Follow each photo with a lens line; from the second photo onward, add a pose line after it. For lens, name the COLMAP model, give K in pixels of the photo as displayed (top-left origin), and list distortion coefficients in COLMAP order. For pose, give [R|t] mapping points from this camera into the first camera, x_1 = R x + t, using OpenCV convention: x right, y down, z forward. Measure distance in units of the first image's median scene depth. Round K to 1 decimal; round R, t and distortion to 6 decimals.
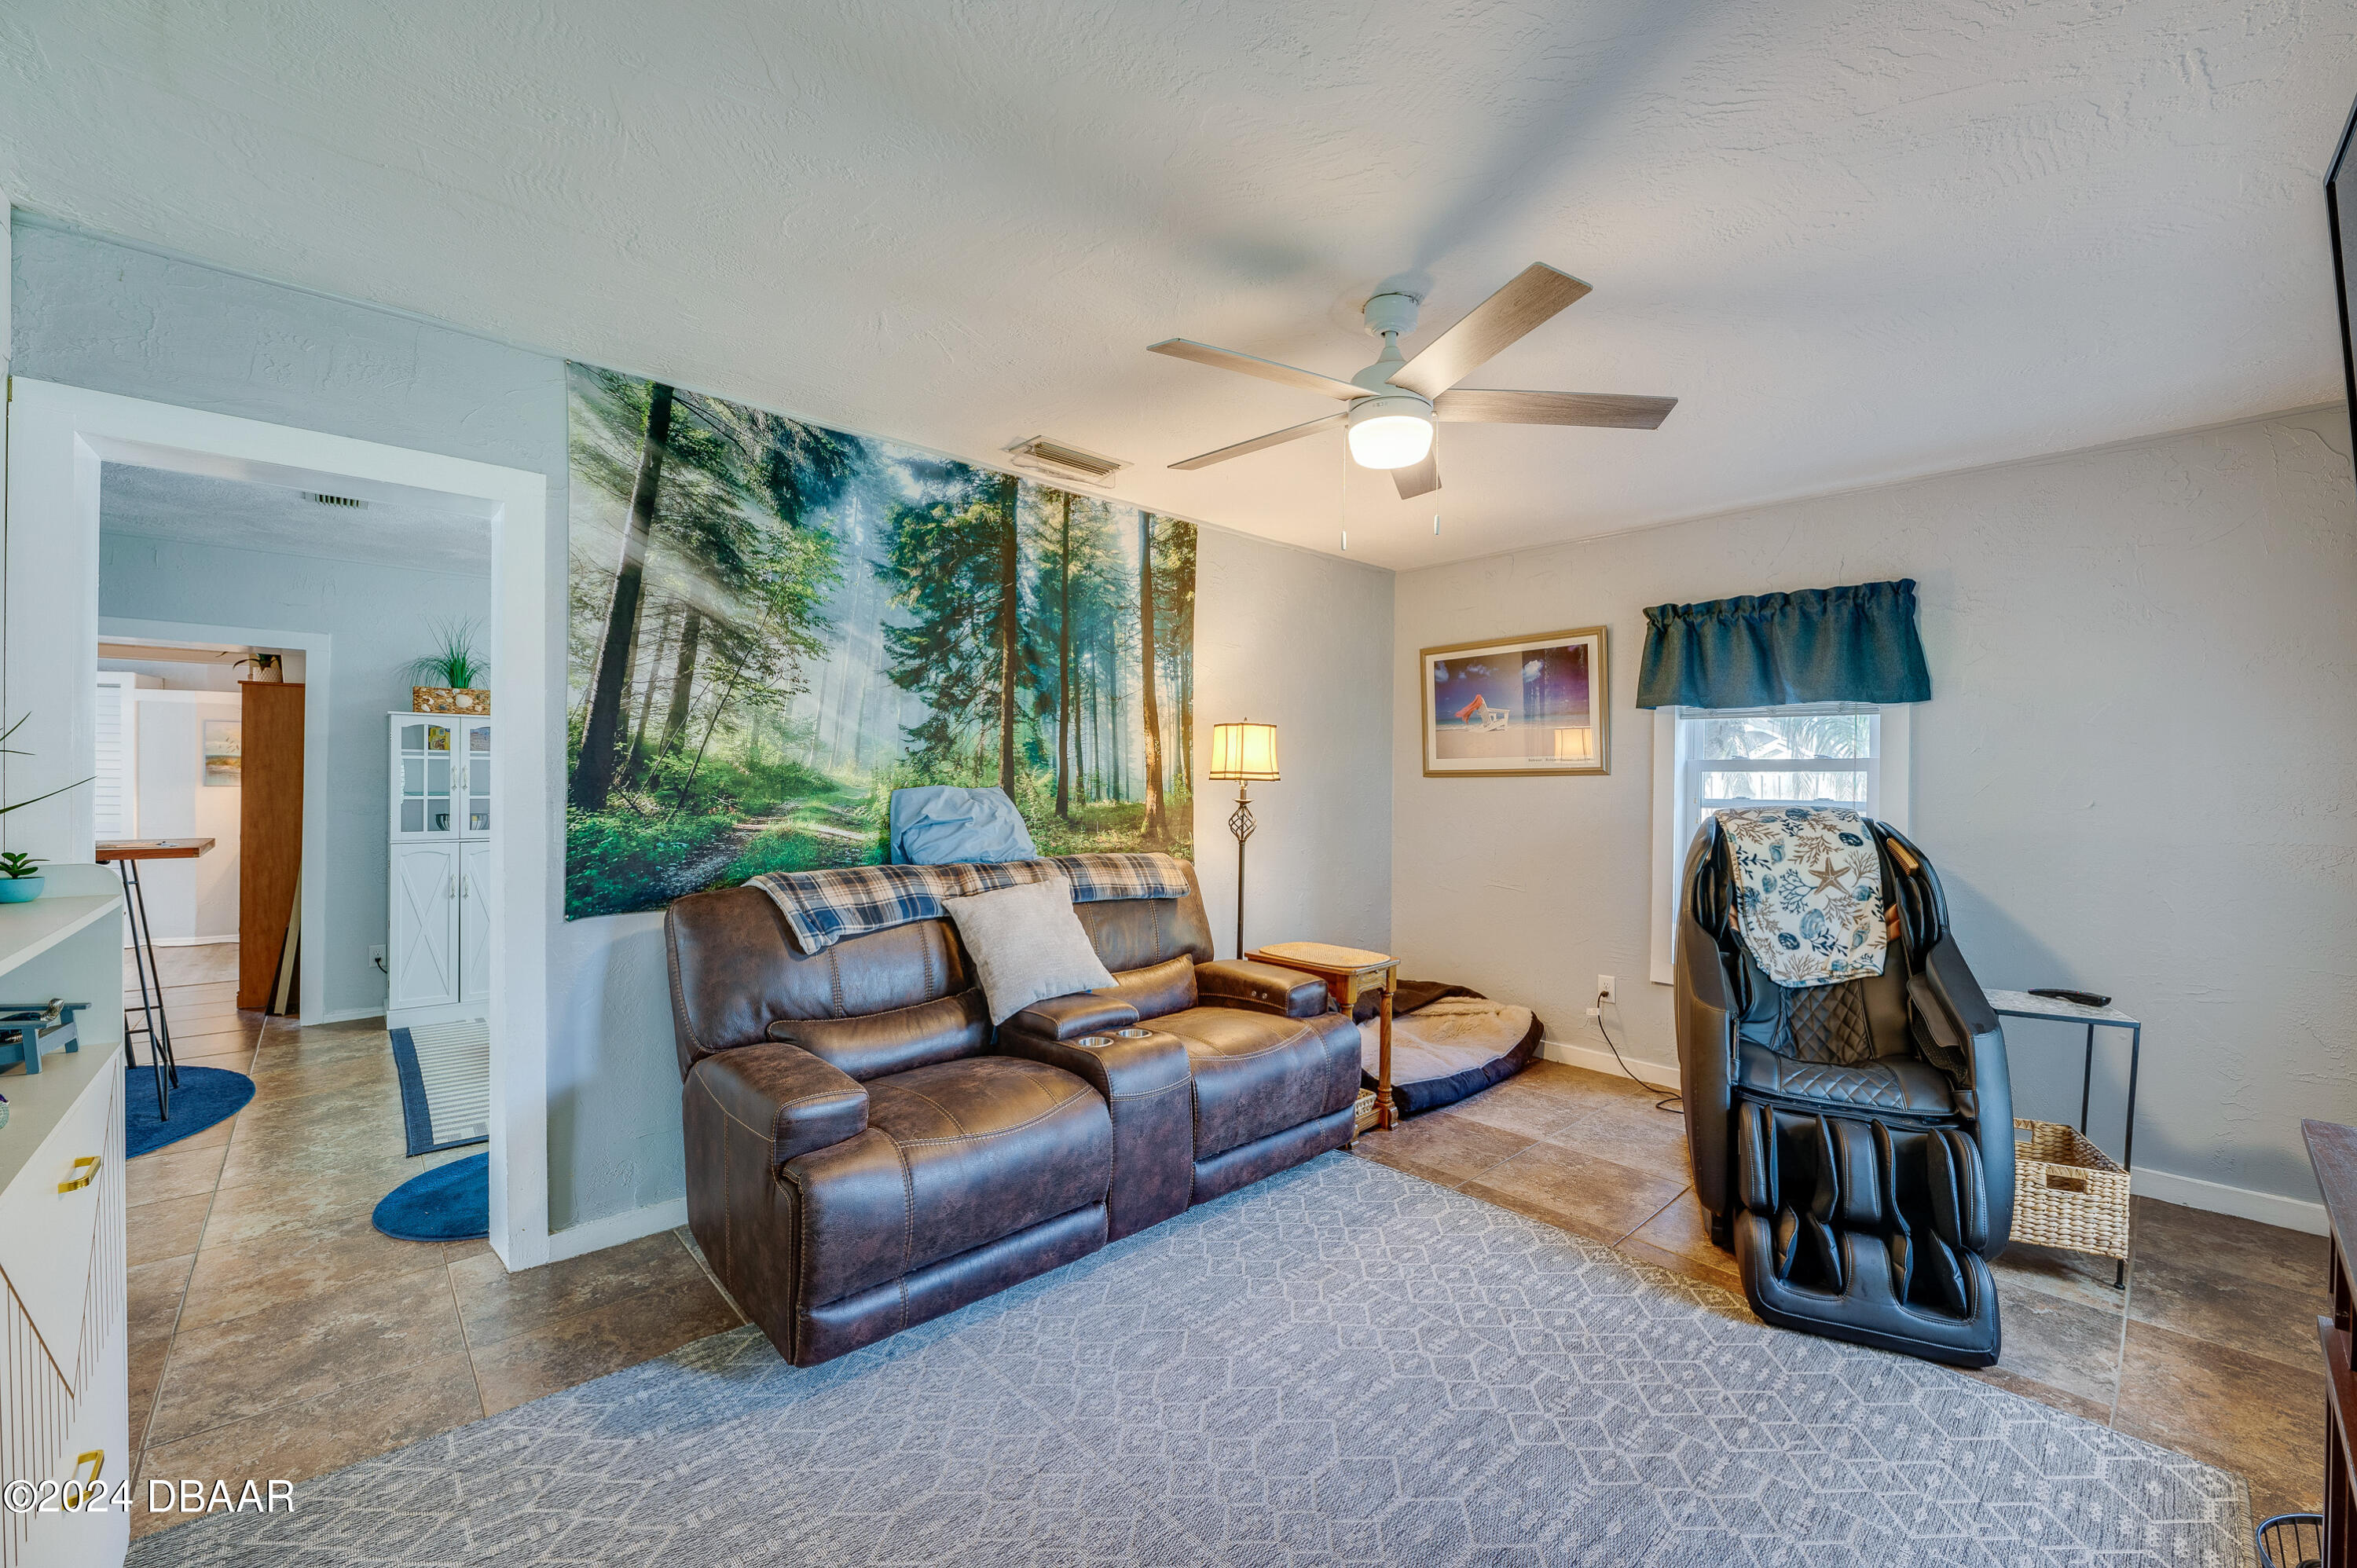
lens RADIAL K [[926.9, 0, 1184.3], [0, 926.9, 774.0], [0, 0, 1]] dist [-0.014312, 0.000056]
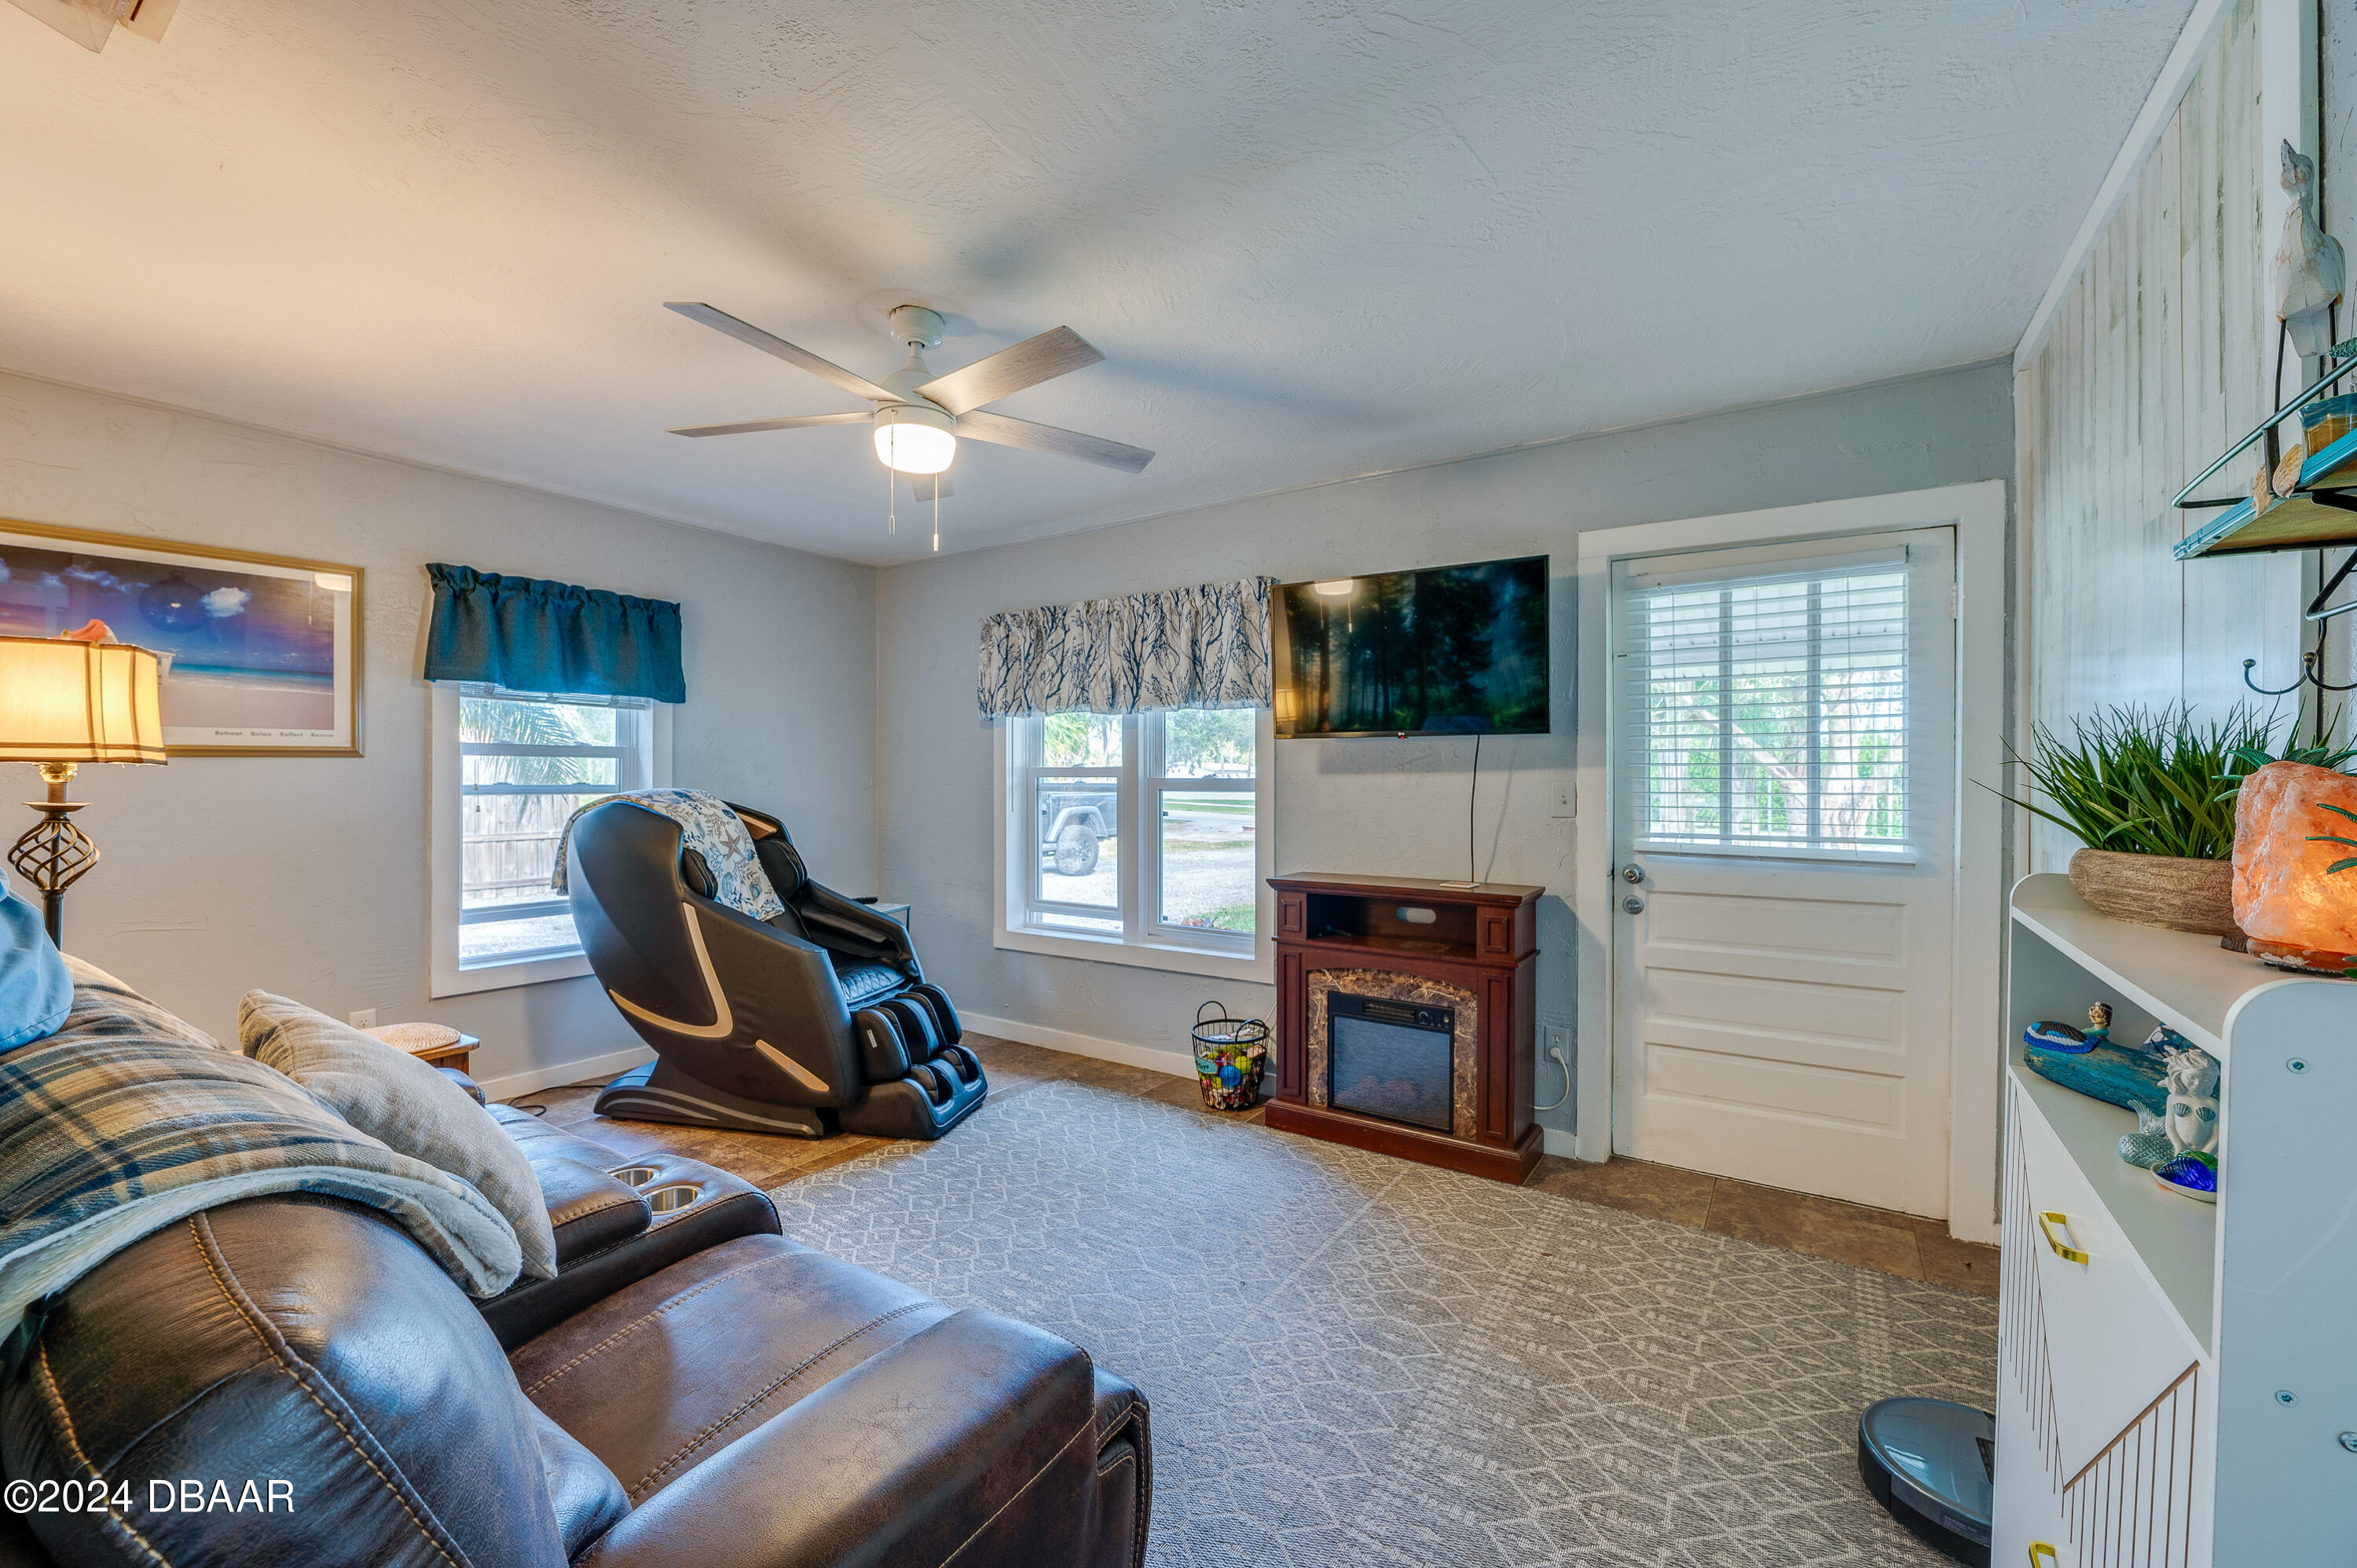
lens RADIAL K [[926.9, 0, 1184.3], [0, 926.9, 774.0], [0, 0, 1]] dist [-0.014312, 0.000056]
pose [[-0.219086, -0.005948, 0.975688, -0.882302], [-0.014128, 0.999896, 0.002923, 0.005404], [-0.975603, -0.013144, -0.219147, 0.934056]]
